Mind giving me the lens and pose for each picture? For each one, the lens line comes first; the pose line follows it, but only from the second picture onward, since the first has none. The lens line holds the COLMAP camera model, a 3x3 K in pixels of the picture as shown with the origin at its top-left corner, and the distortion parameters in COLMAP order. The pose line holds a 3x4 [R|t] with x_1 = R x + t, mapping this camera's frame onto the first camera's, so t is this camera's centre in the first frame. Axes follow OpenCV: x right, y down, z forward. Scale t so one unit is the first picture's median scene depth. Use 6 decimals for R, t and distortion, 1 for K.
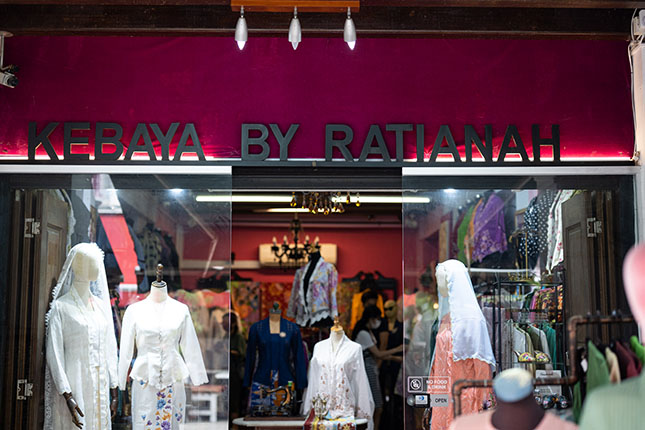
lens RADIAL K [[903.0, 0, 322.5], [0, 903.0, 215.0], [0, 0, 1]] dist [-0.007319, 0.030593]
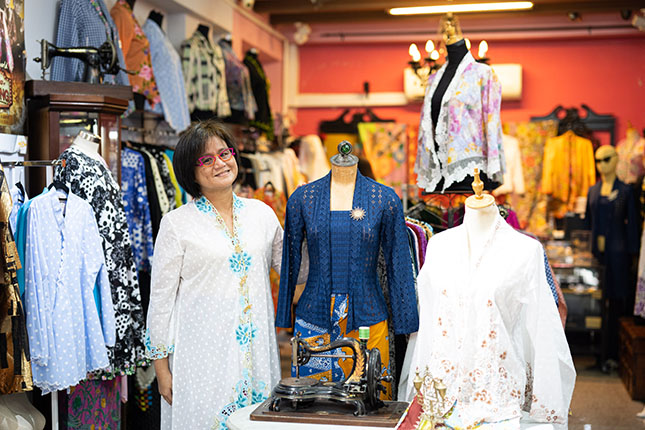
lens RADIAL K [[903.0, 0, 322.5], [0, 903.0, 215.0], [0, 0, 1]] dist [-0.007319, 0.030593]
pose [[0.975689, 0.003762, -0.219129, 0.029746], [0.030407, 0.987859, 0.152350, 0.056960], [0.217042, -0.155309, 0.963728, 0.495309]]
